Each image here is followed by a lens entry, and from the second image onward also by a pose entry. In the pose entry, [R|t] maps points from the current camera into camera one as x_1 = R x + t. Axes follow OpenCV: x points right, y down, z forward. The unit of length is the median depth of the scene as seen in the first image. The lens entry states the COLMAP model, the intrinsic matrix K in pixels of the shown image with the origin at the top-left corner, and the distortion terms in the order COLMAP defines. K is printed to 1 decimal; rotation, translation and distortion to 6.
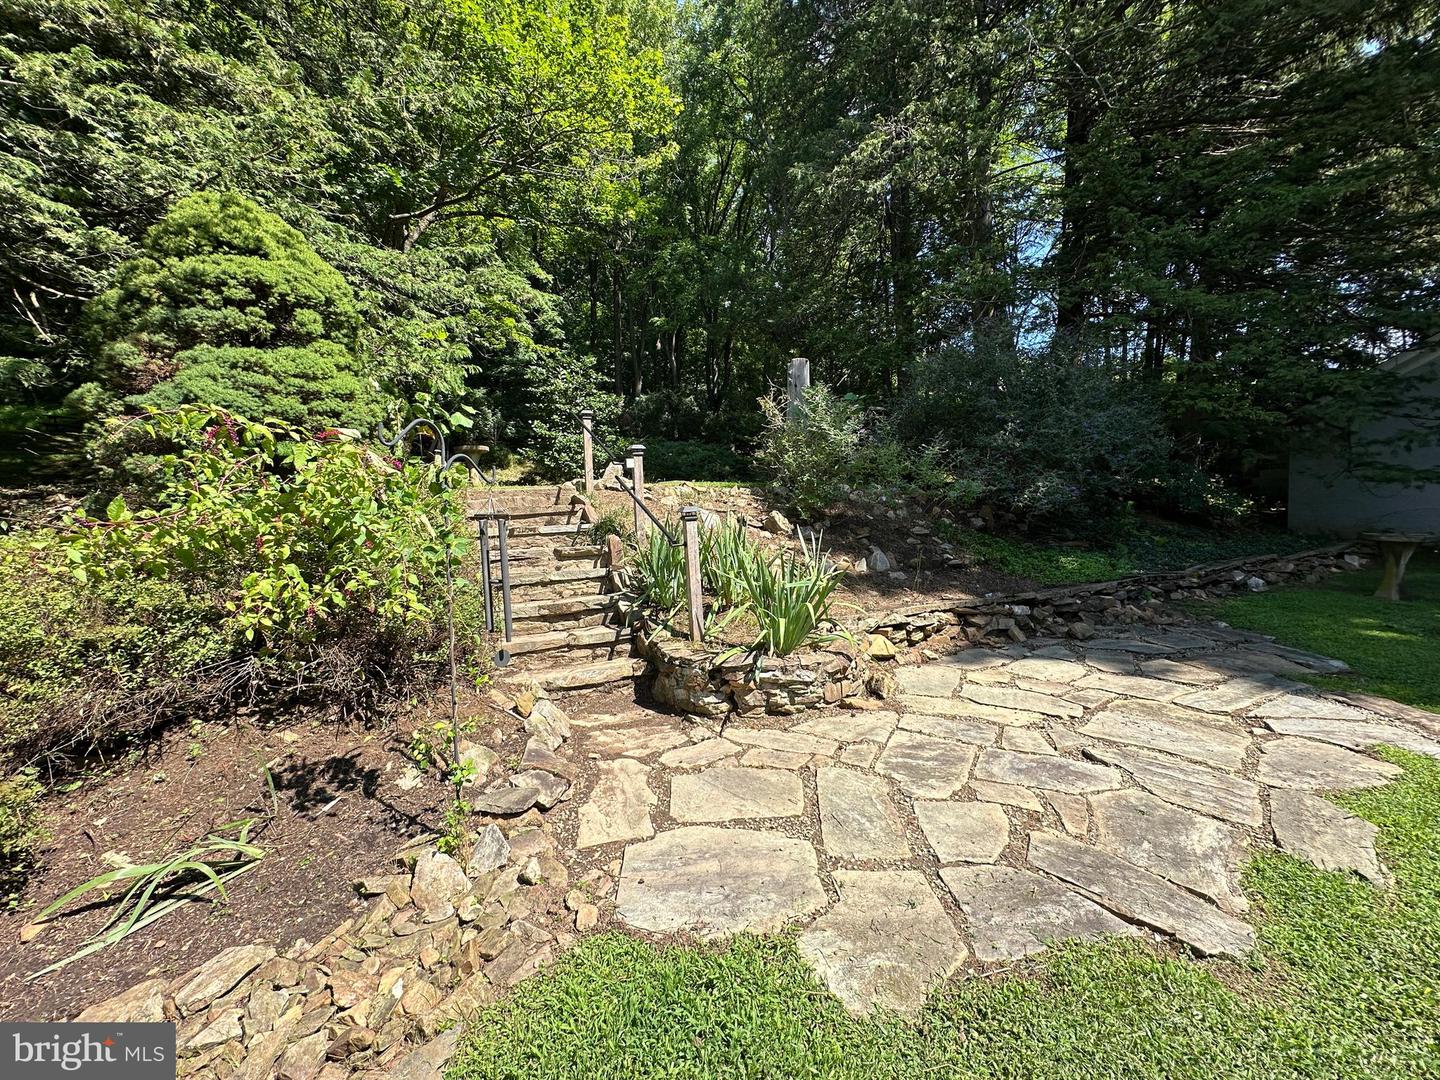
lens RADIAL K [[570.1, 0, 718.1], [0, 570.1, 533.1], [0, 0, 1]] dist [0.001542, 0.000068]
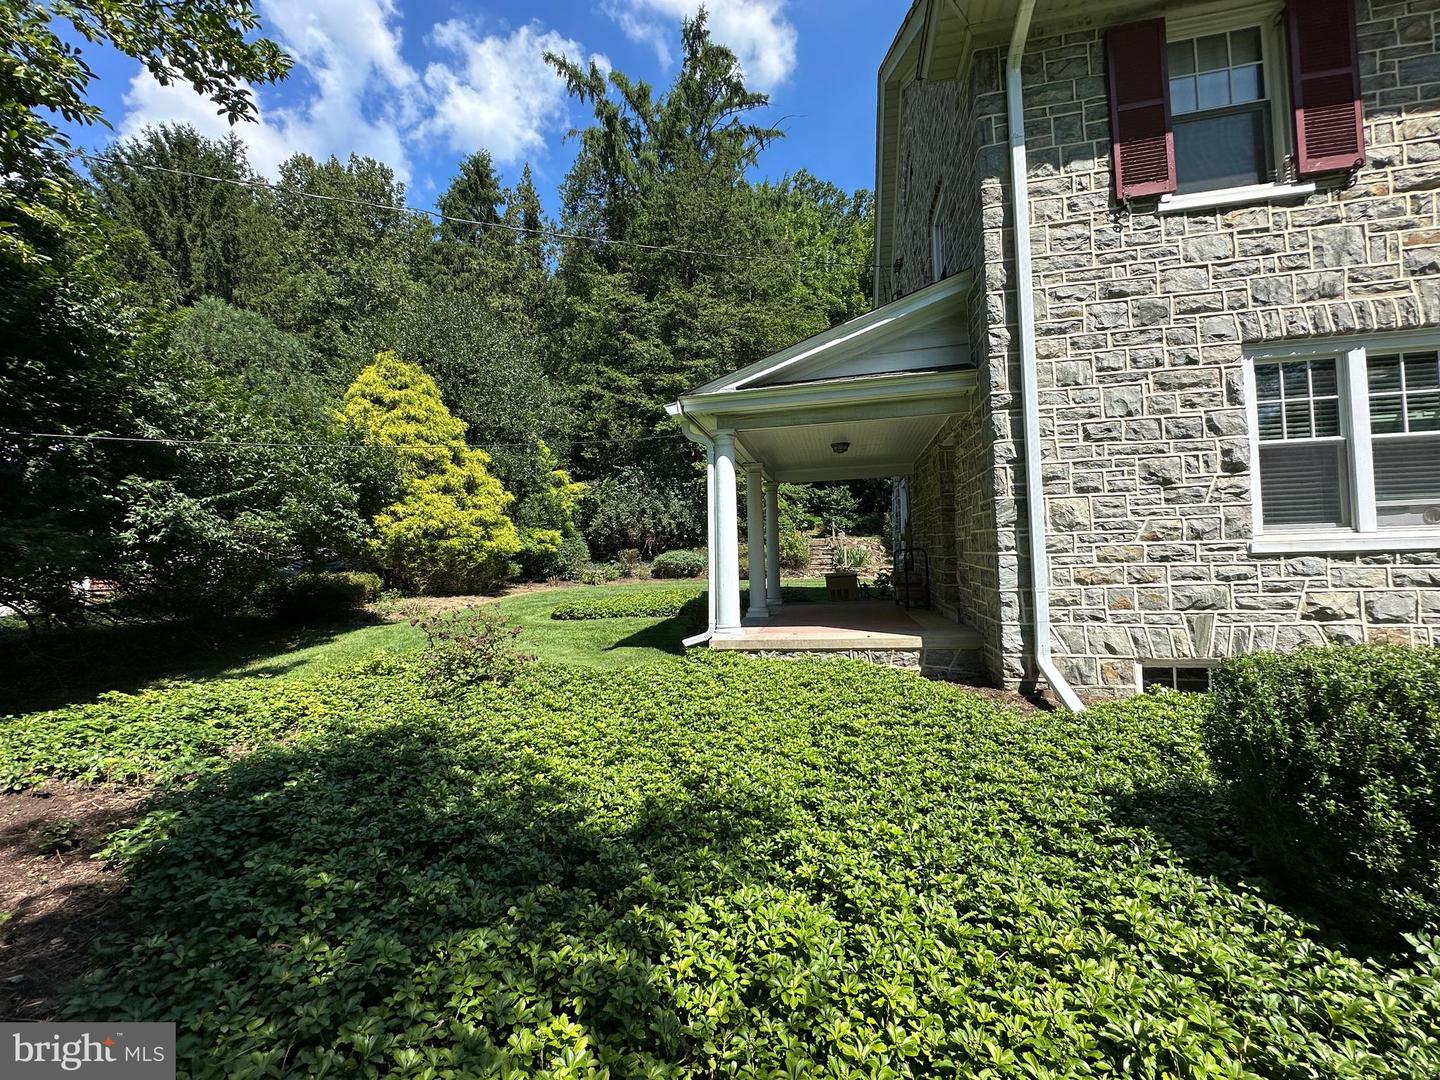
lens RADIAL K [[579.0, 0, 720.0], [0, 579.0, 540.0], [0, 0, 1]] dist [-0.002017, 0.000208]
pose [[0.875323, 0.001359, -0.483537, 1.216225], [-0.032553, 0.997893, -0.056124, 0.210025], [0.482441, 0.064868, 0.873523, -3.389340]]
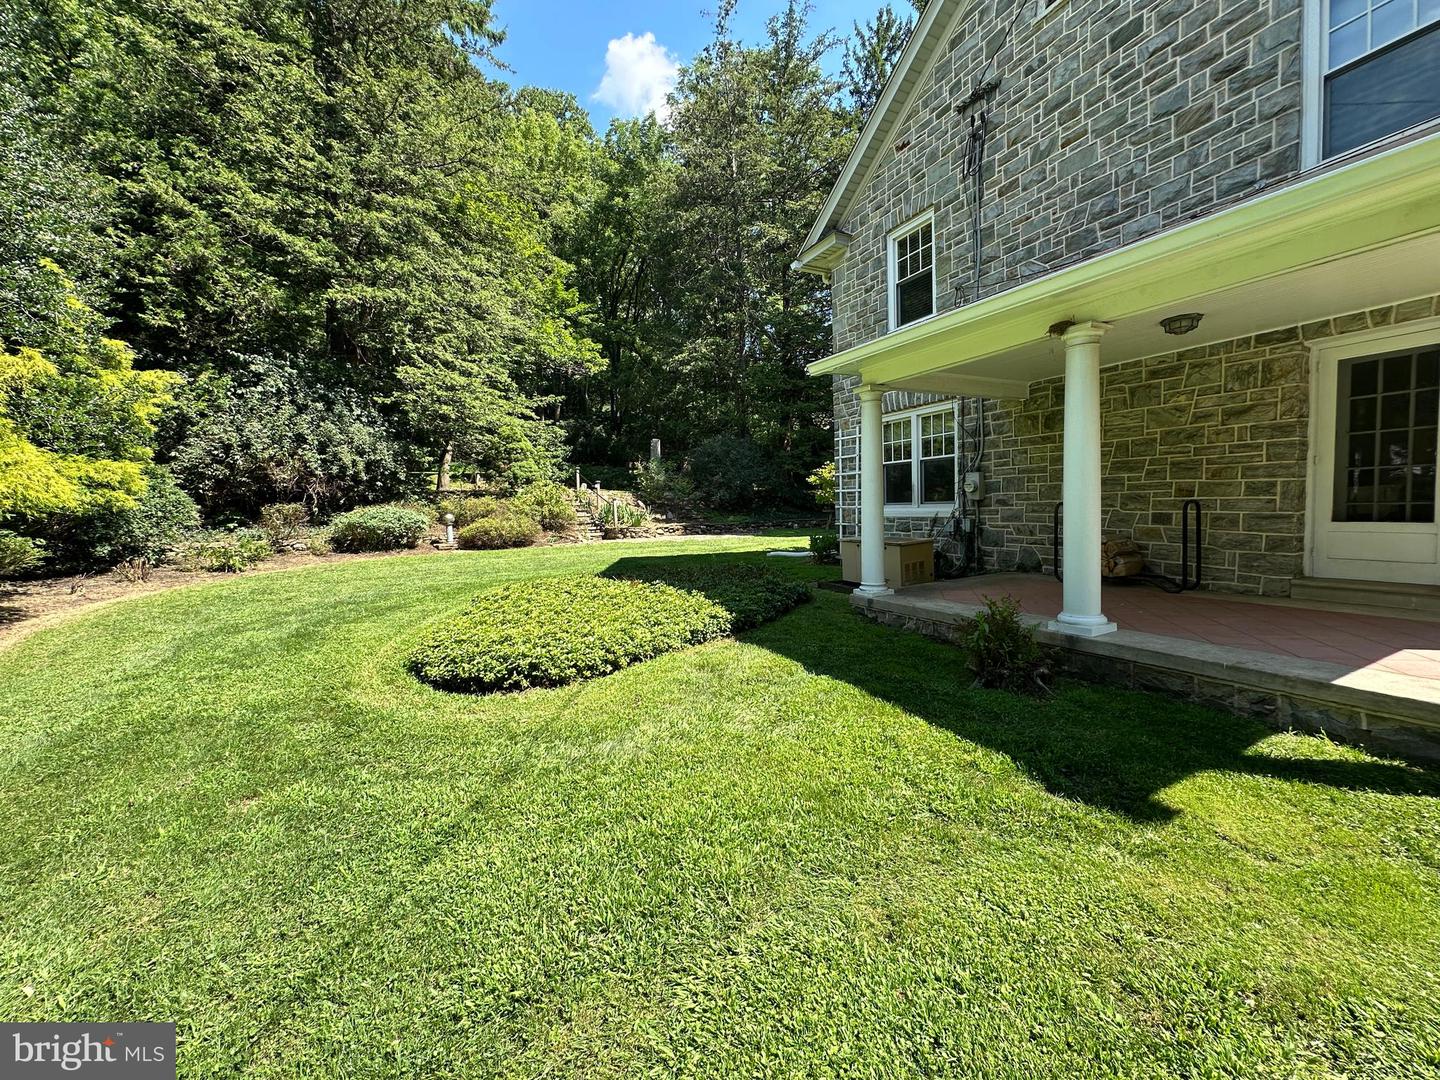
lens RADIAL K [[579.0, 0, 720.0], [0, 579.0, 540.0], [0, 0, 1]] dist [-0.002017, 0.000208]
pose [[0.985006, 0.001281, 0.172515, -0.012762], [-0.002100, 0.999987, 0.004563, 0.197336], [-0.172507, -0.004856, 0.984996, -2.690638]]
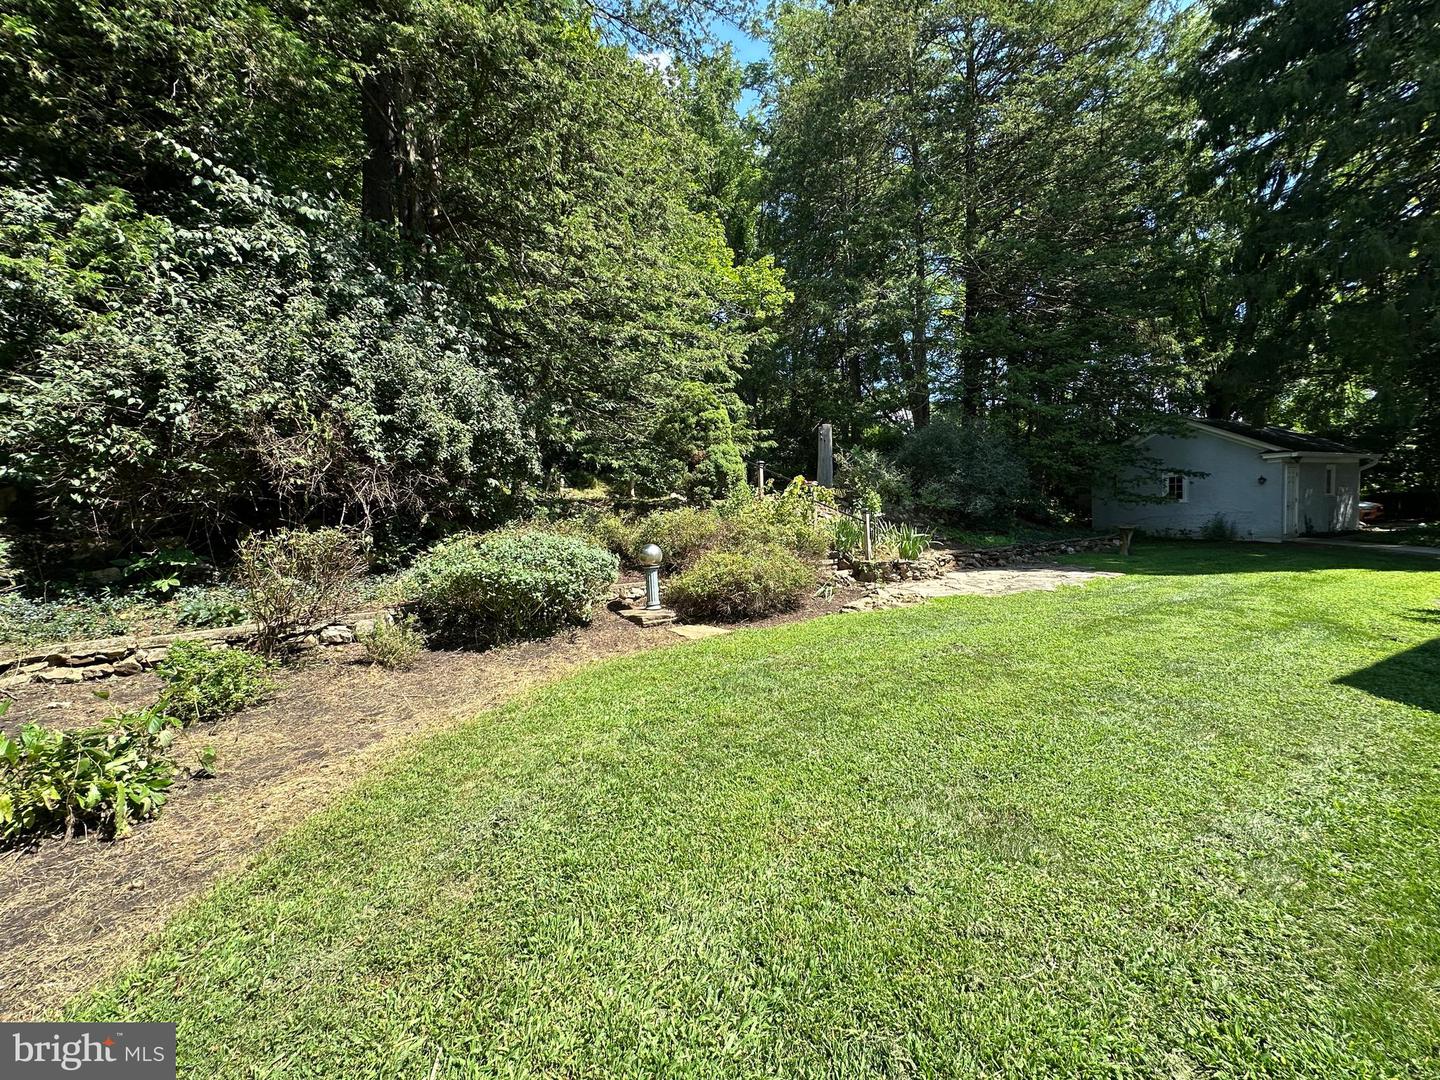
lens RADIAL K [[579.0, 0, 720.0], [0, 579.0, 540.0], [0, 0, 1]] dist [-0.002017, 0.000208]
pose [[0.983330, -0.004119, 0.181783, -0.877733], [0.007506, 0.999811, -0.017945, 0.102792], [-0.181674, 0.019011, 0.983175, -1.063943]]
